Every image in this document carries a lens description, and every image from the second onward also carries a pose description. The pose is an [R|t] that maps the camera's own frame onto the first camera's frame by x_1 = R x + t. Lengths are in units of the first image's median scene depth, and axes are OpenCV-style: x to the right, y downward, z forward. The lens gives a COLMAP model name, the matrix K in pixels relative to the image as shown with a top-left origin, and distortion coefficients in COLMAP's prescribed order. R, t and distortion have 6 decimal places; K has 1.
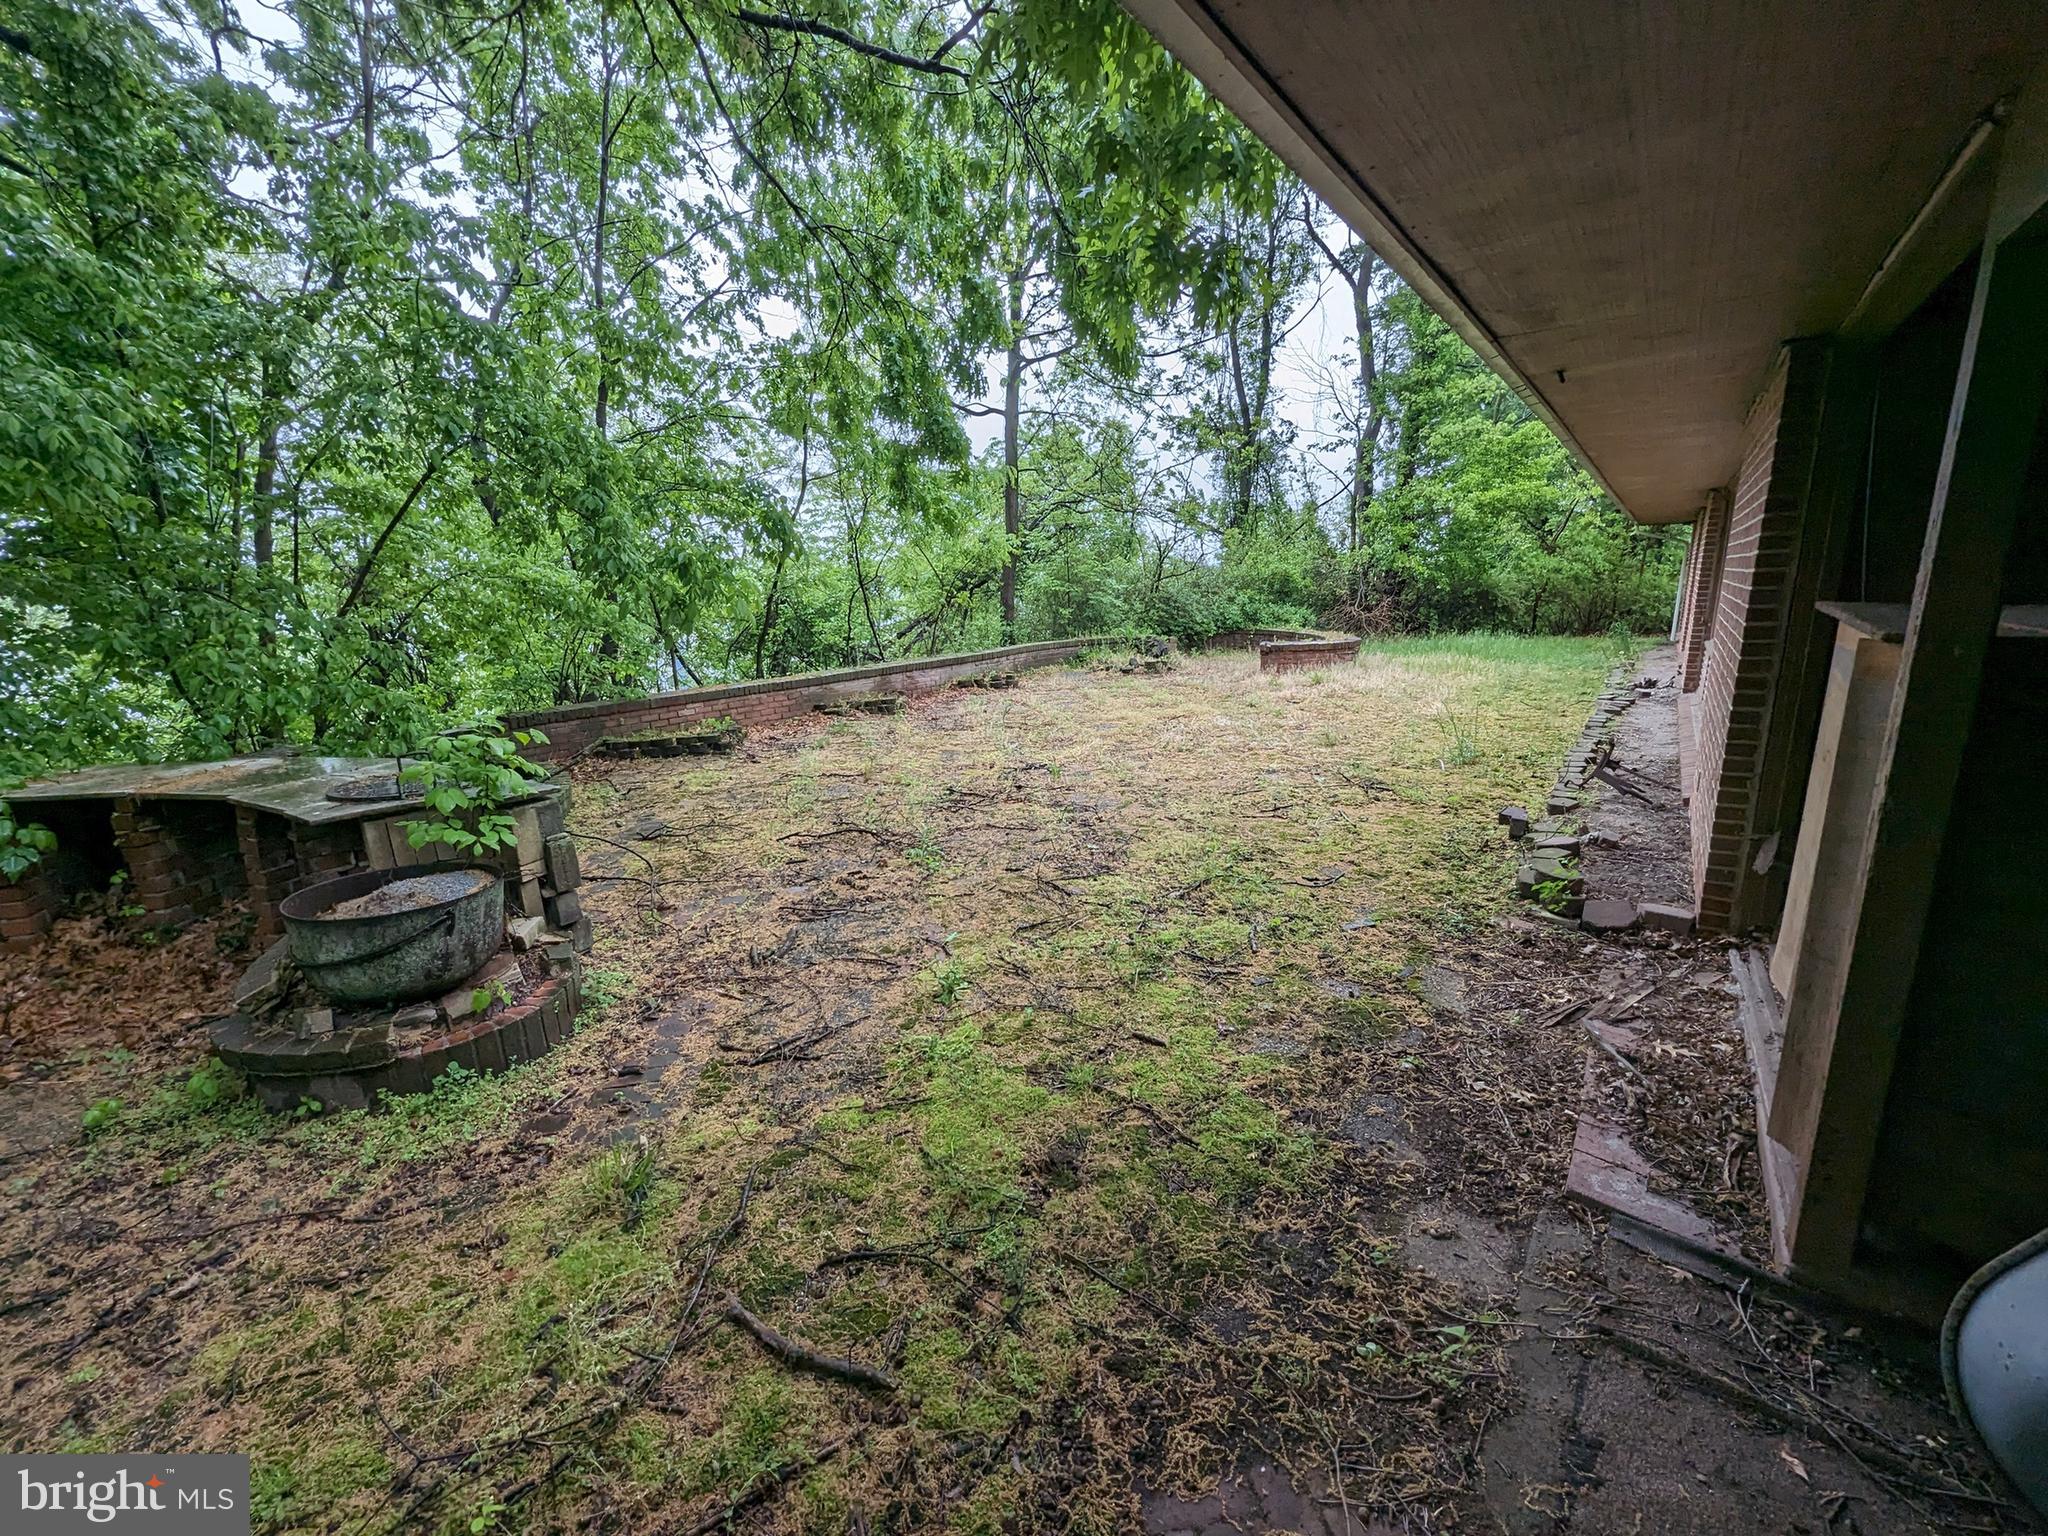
lens RADIAL K [[863.1, 0, 1024.0], [0, 863.1, 768.0], [0, 0, 1]] dist [-0.000133, -0.000687]
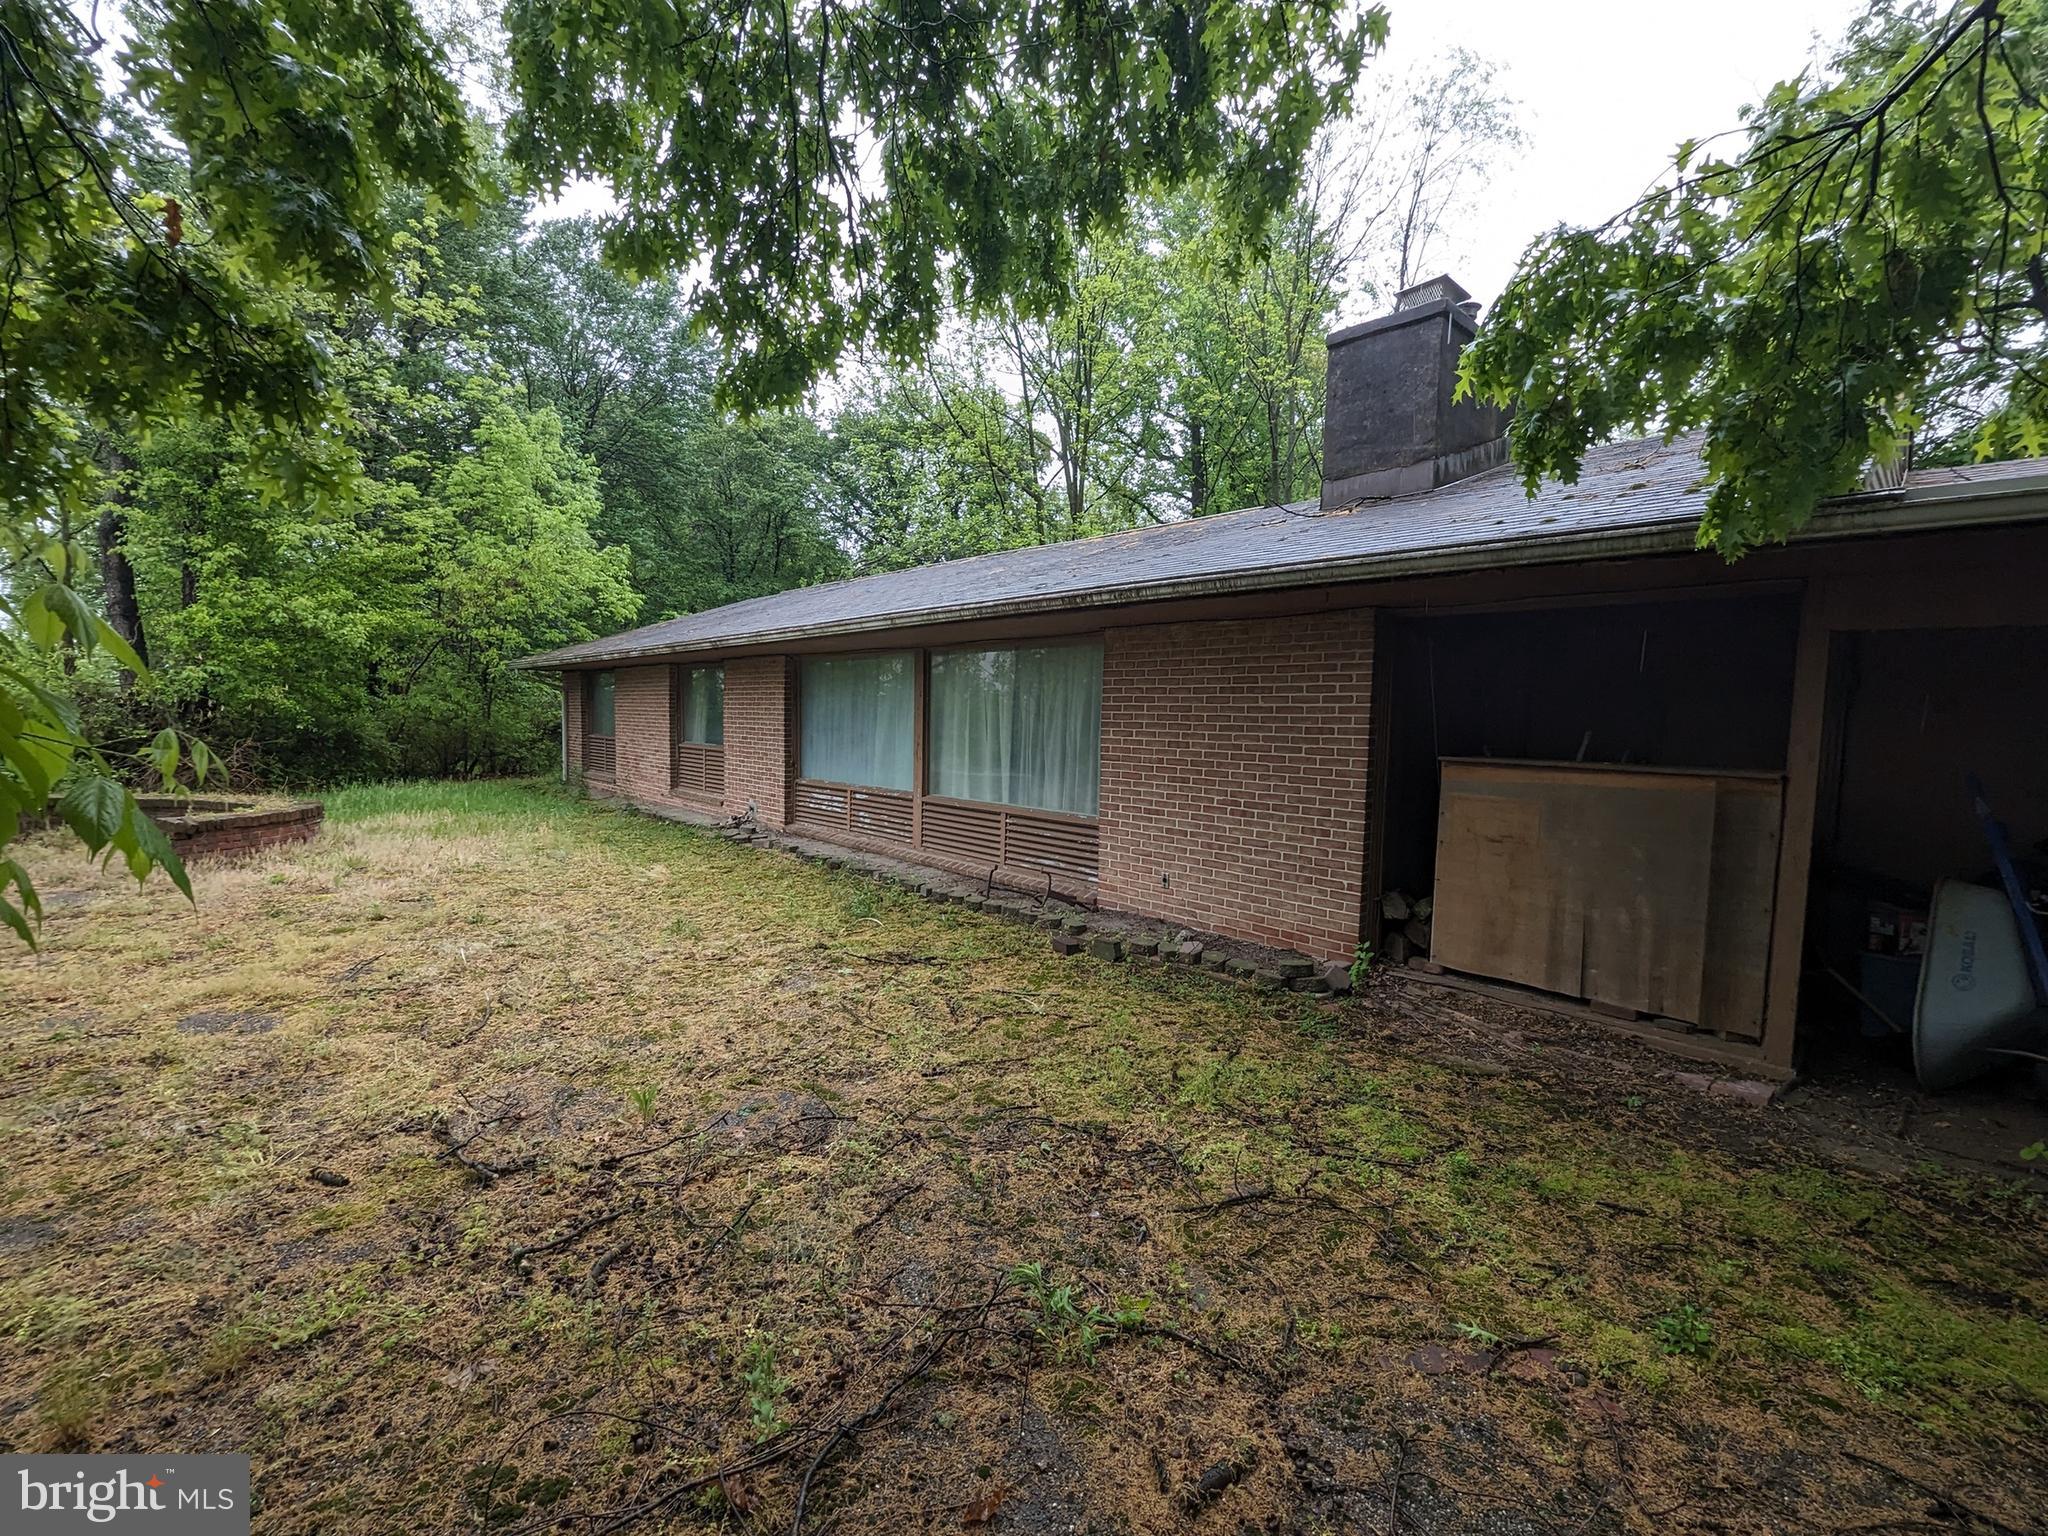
lens RADIAL K [[863.1, 0, 1024.0], [0, 863.1, 768.0], [0, 0, 1]] dist [-0.000133, -0.000687]
pose [[0.174312, -0.040817, 0.983844, -0.500762], [0.193339, 0.981111, 0.006449, -0.176964], [-0.965523, 0.189091, 0.178911, 0.780904]]
